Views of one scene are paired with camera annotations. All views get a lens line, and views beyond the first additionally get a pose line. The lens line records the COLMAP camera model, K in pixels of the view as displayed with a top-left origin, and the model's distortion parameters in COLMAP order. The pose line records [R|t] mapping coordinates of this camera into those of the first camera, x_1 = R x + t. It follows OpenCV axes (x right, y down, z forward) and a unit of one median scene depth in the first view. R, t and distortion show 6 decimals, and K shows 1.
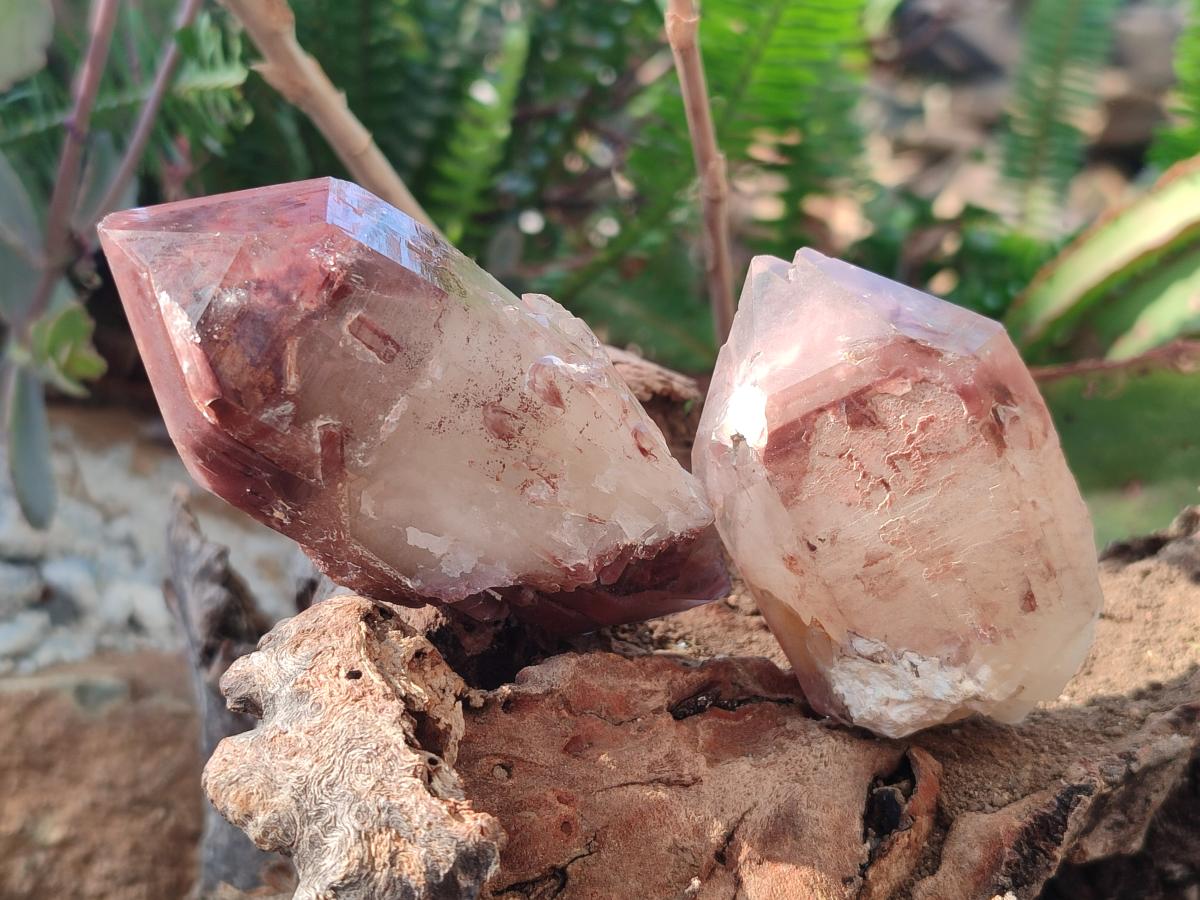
lens RADIAL K [[1709.5, 0, 603.9], [0, 1709.5, 456.2], [0, 0, 1]] dist [-0.084879, 0.000000]
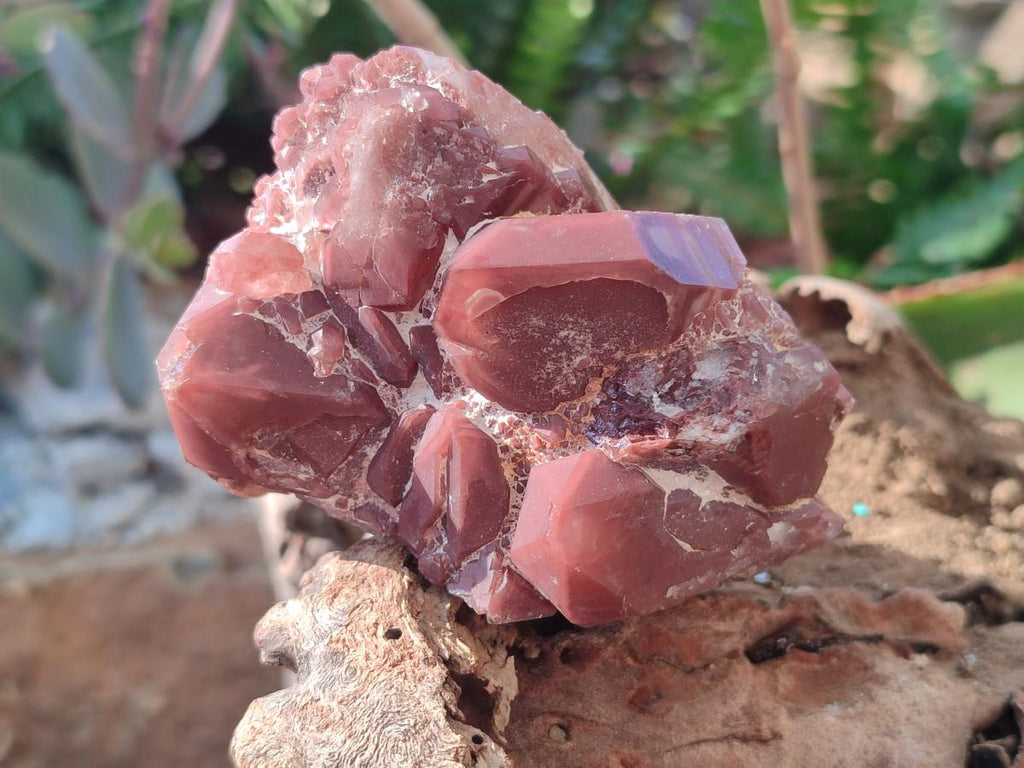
lens RADIAL K [[1458.7, 0, 508.4], [0, 1458.7, 379.6], [0, 0, 1]] dist [-0.084879, 0.000000]
pose [[0.992498, -0.008076, -0.121992, 0.008856], [0.015933, 0.997850, 0.063574, -0.051669], [0.121216, -0.065041, 0.990493, 0.239603]]
